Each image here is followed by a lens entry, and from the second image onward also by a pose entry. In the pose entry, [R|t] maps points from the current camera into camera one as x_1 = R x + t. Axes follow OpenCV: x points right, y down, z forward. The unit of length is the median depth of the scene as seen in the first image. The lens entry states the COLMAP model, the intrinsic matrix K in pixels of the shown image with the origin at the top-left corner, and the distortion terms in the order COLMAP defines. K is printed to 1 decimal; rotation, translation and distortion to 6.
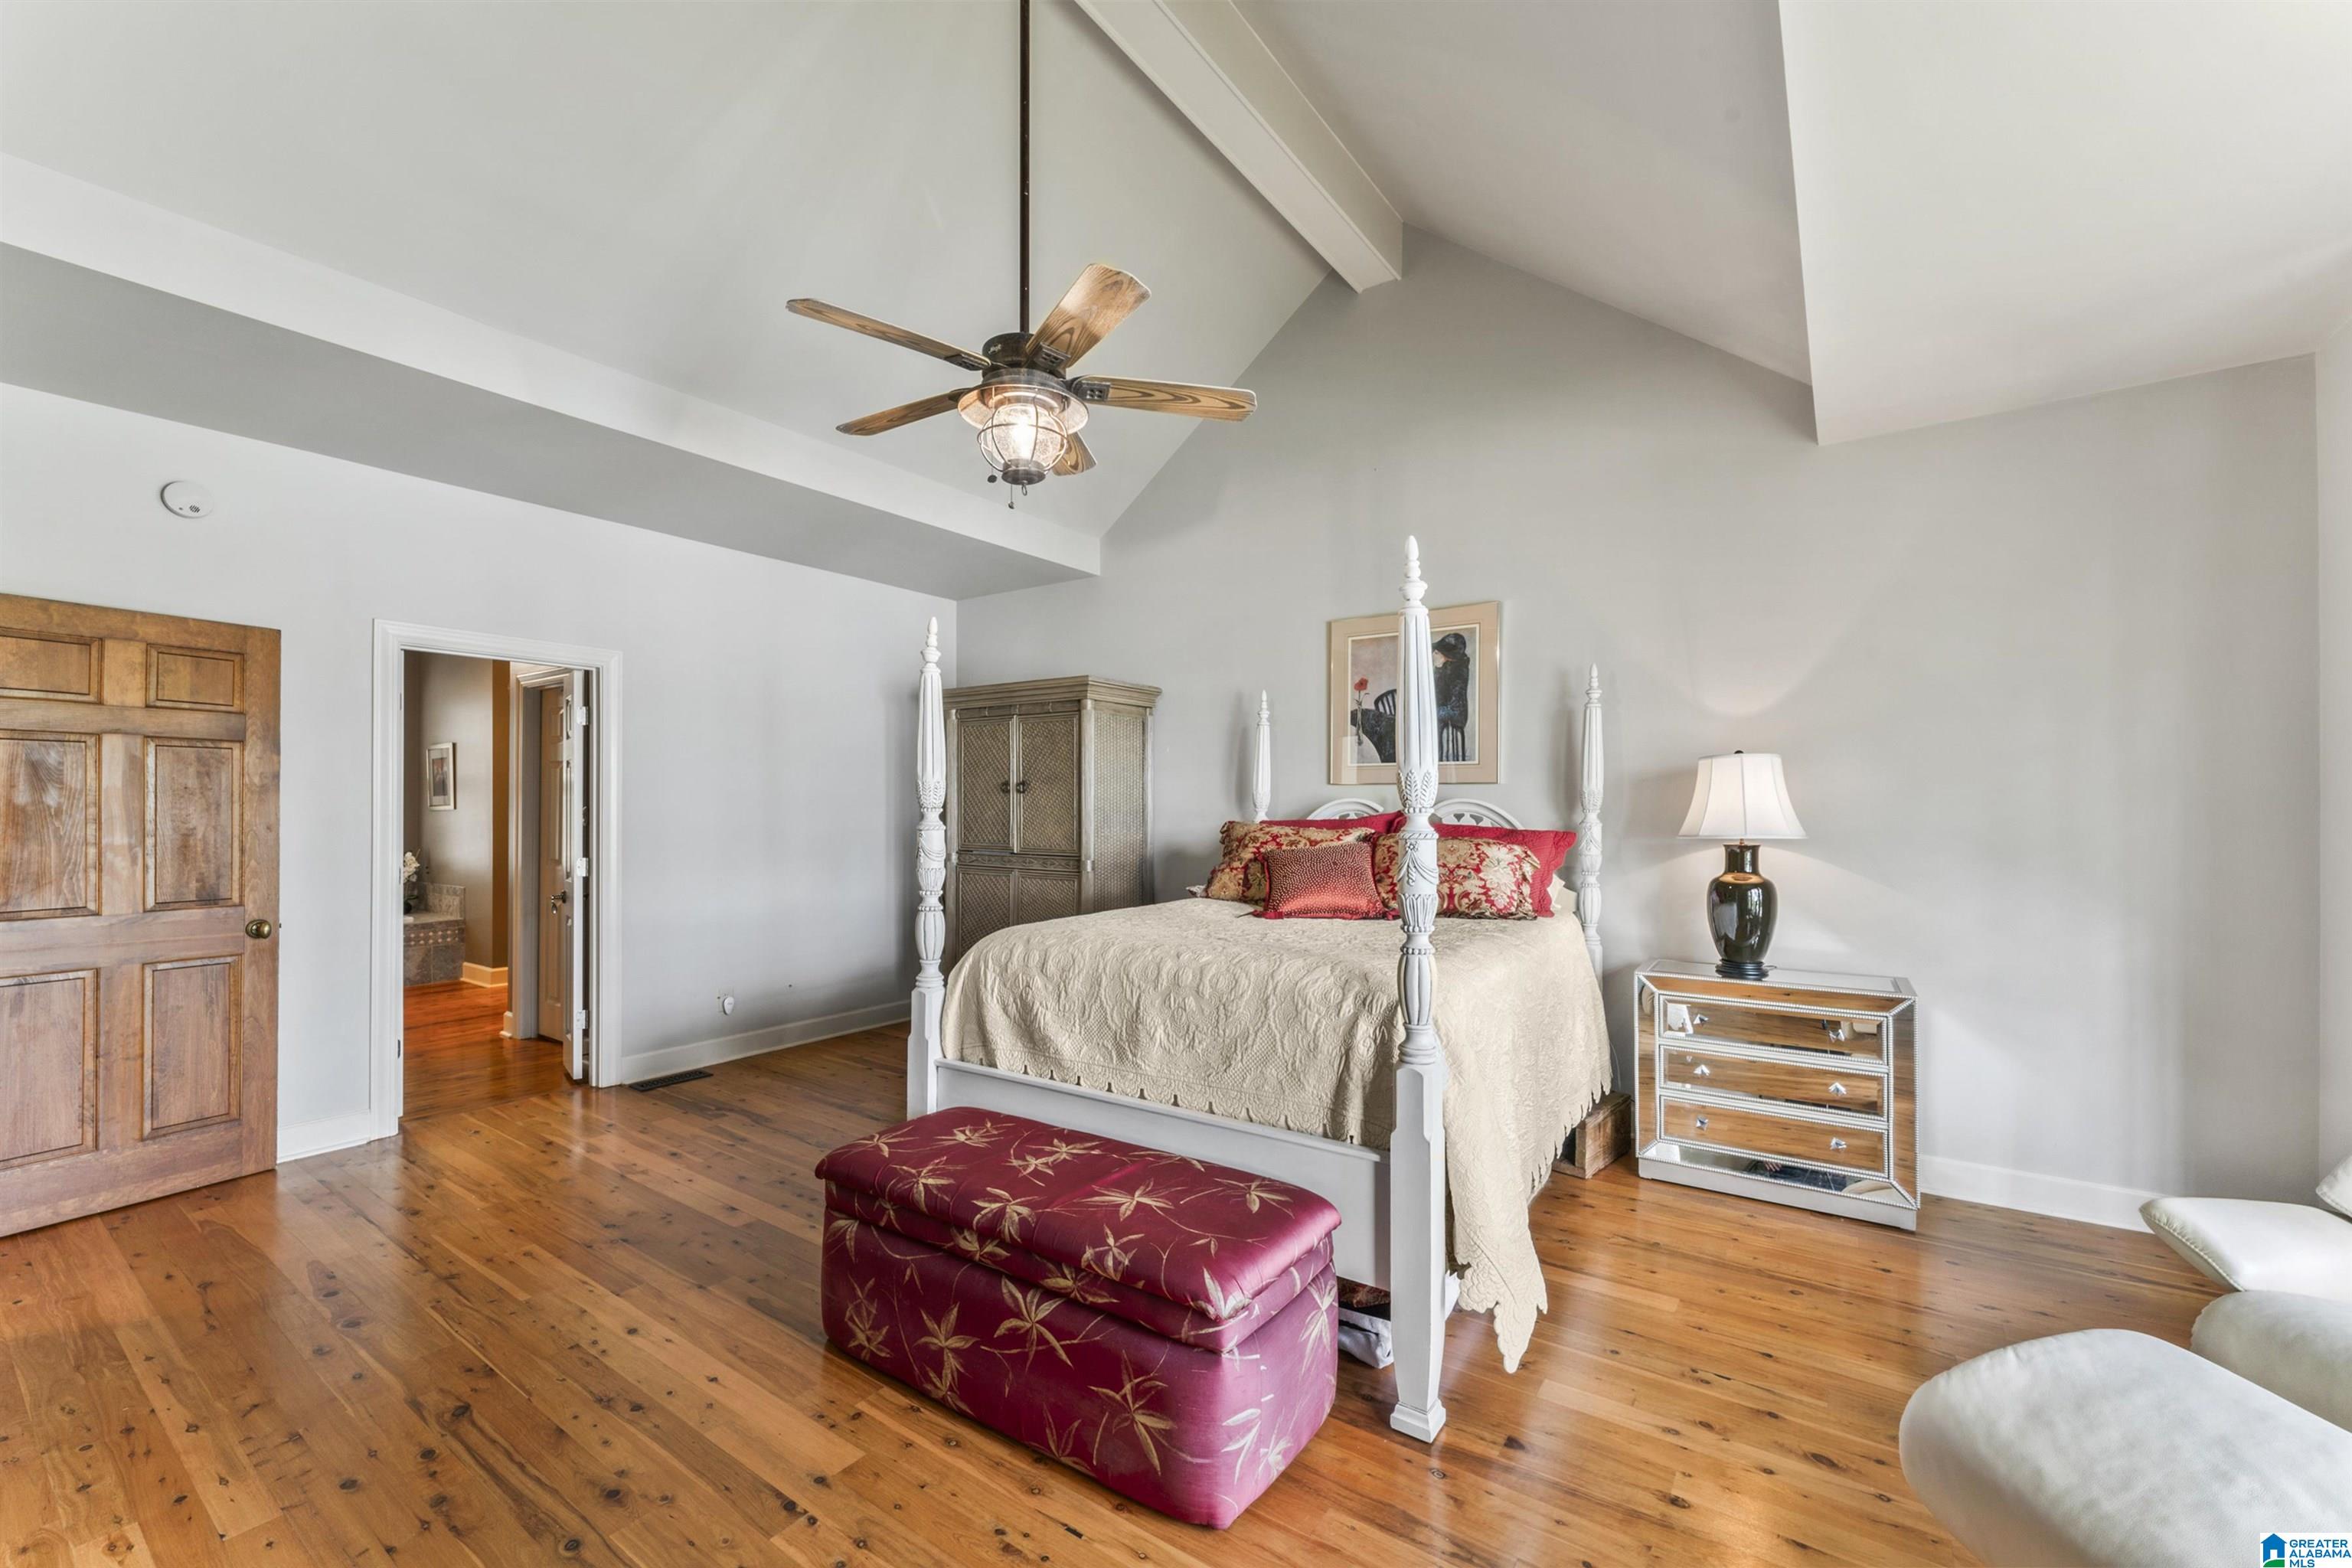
lens RADIAL K [[940.3, 0, 1186.7], [0, 940.3, 802.9], [0, 0, 1]] dist [0.004138, -0.000736]
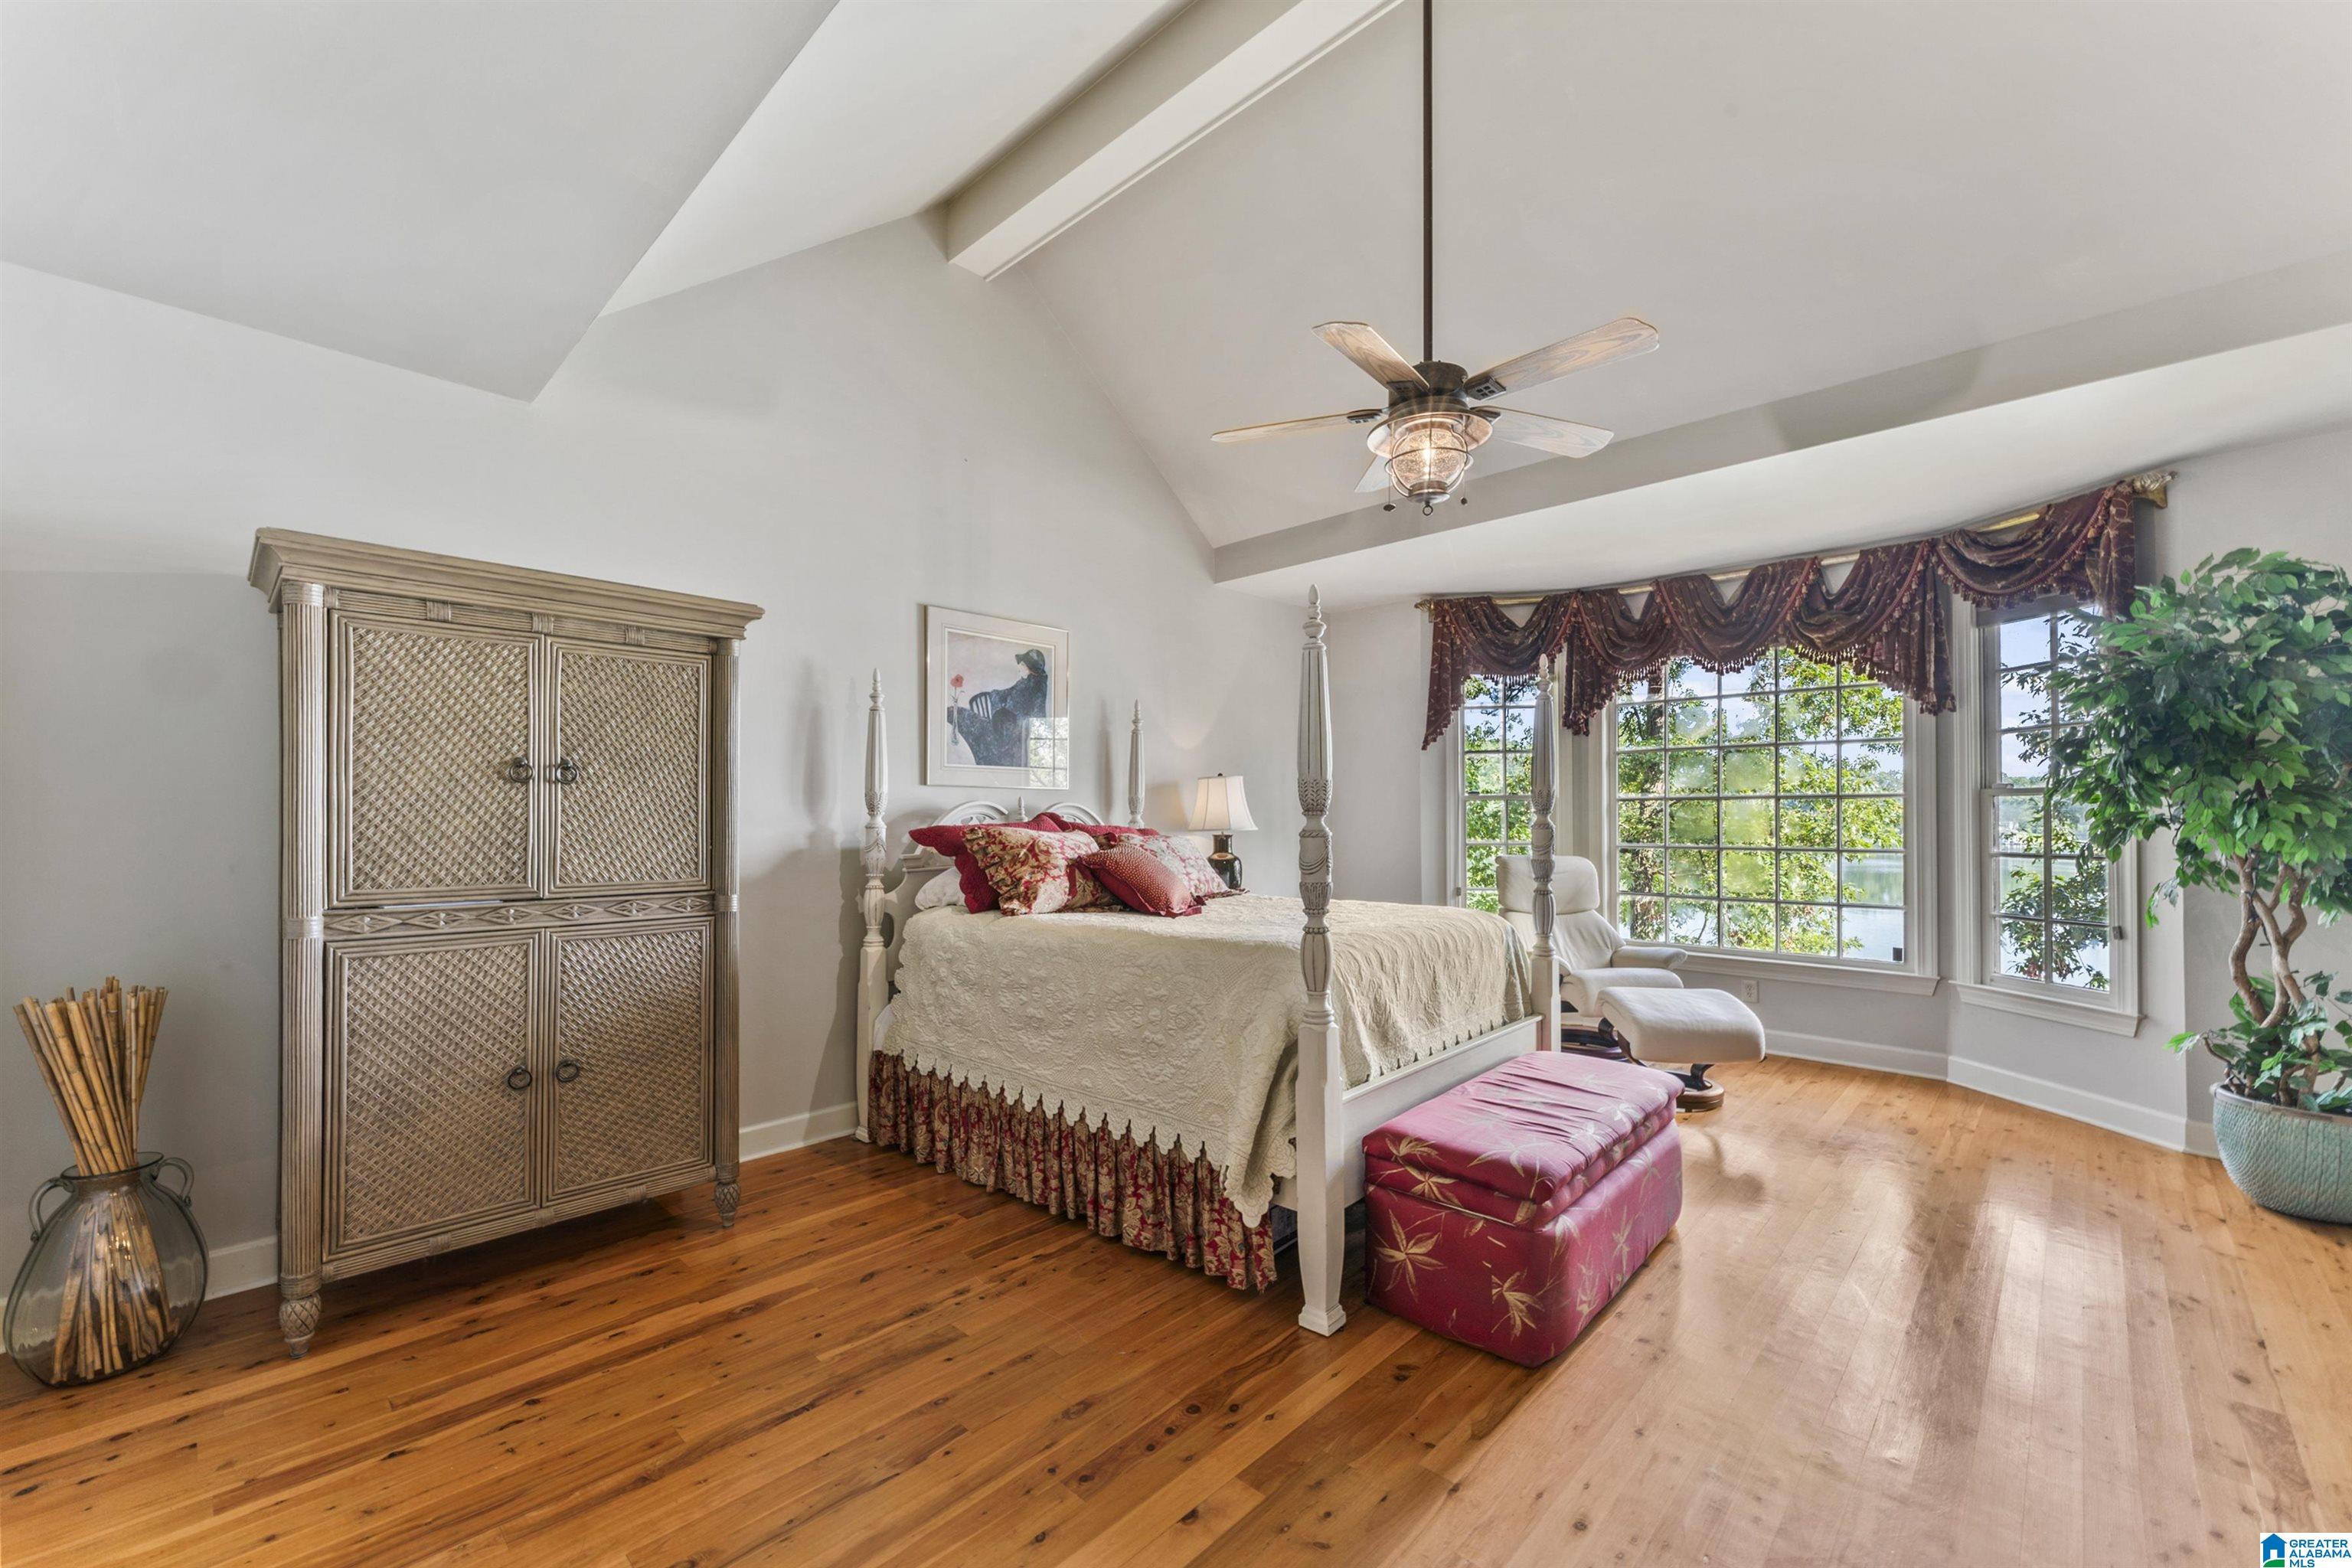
lens RADIAL K [[940.3, 0, 1182.2], [0, 940.3, 806.0], [0, 0, 1]] dist [0.004138, -0.000736]
pose [[0.155631, 0.003061, 0.987811, -0.723297], [-0.005616, 0.999982, -0.002214, 0.001129], [-0.987799, -0.005203, 0.155645, 0.633114]]
